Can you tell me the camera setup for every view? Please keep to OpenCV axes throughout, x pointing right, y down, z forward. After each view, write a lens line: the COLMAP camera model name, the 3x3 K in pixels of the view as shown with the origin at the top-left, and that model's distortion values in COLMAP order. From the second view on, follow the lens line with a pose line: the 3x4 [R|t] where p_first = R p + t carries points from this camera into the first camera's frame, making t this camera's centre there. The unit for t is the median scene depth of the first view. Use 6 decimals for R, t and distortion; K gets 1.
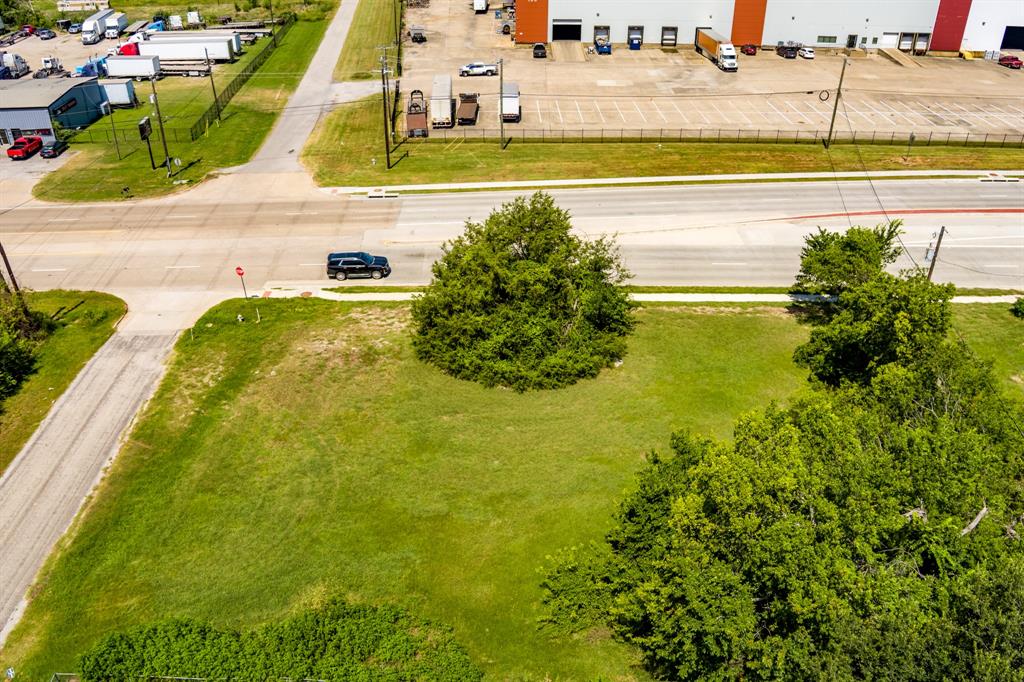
lens RADIAL K [[826.6, 0, 512.0], [0, 826.6, 341.0], [0, 0, 1]] dist [-0.059341, -0.001824]
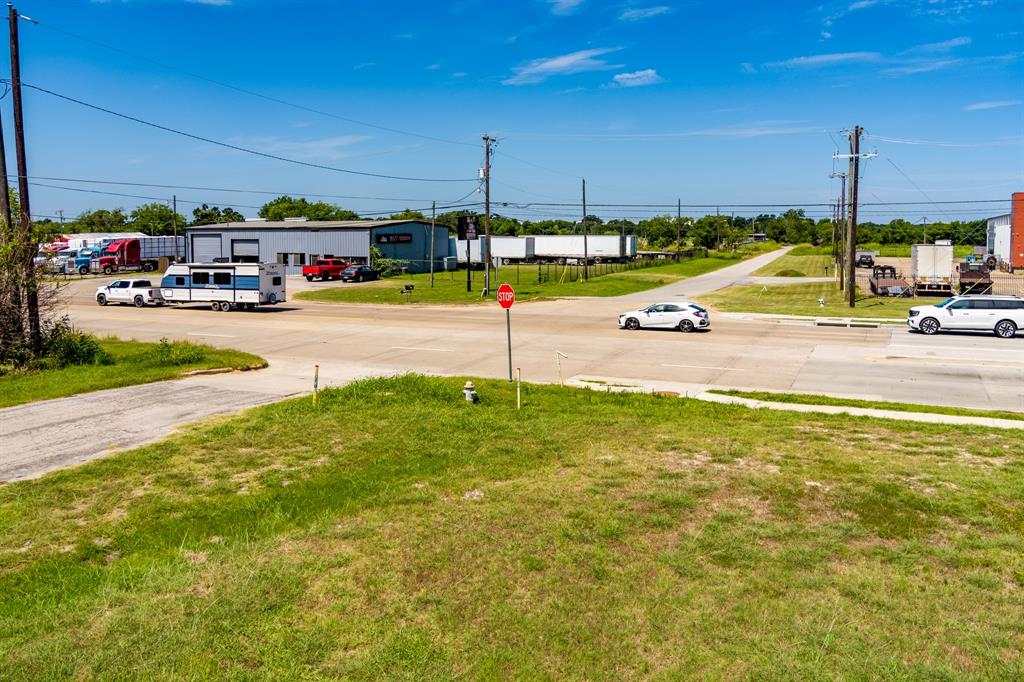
lens RADIAL K [[826.6, 0, 512.0], [0, 826.6, 341.0], [0, 0, 1]] dist [-0.059341, -0.001824]
pose [[0.891529, 0.051961, -0.449974, -0.168473], [-0.227588, 0.910289, -0.345801, 0.077209], [0.391638, 0.410700, 0.823374, 0.764920]]
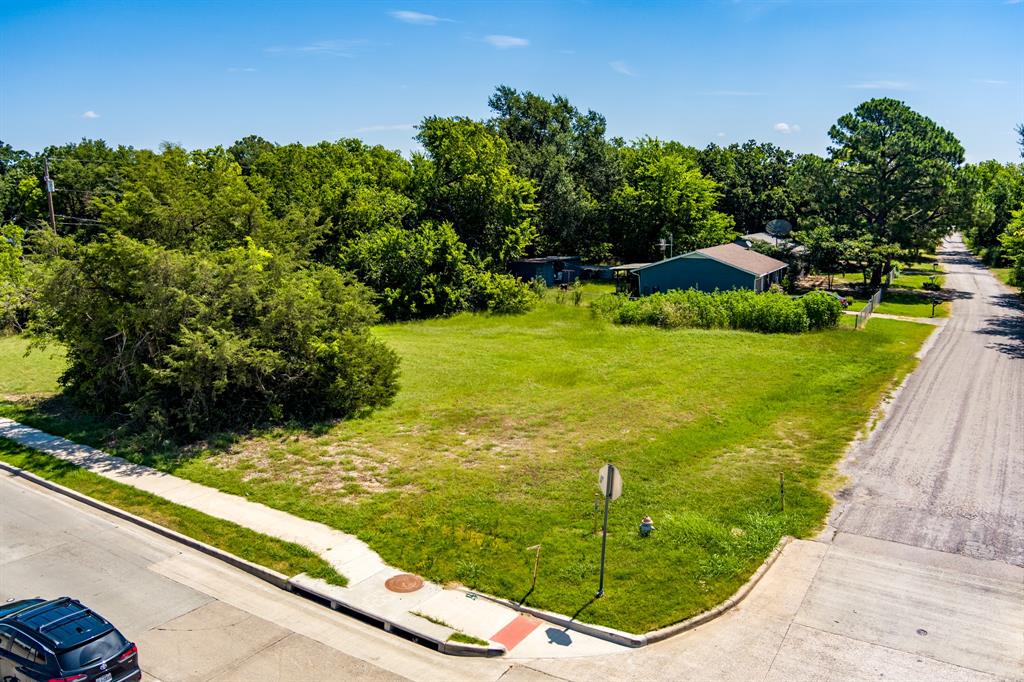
lens RADIAL K [[826.6, 0, 512.0], [0, 826.6, 341.0], [0, 0, 1]] dist [-0.059341, -0.001824]
pose [[-0.824443, -0.105065, 0.556107, -0.508934], [0.288966, 0.766729, 0.573258, -0.327920], [-0.486613, 0.633315, -0.601764, 1.288897]]
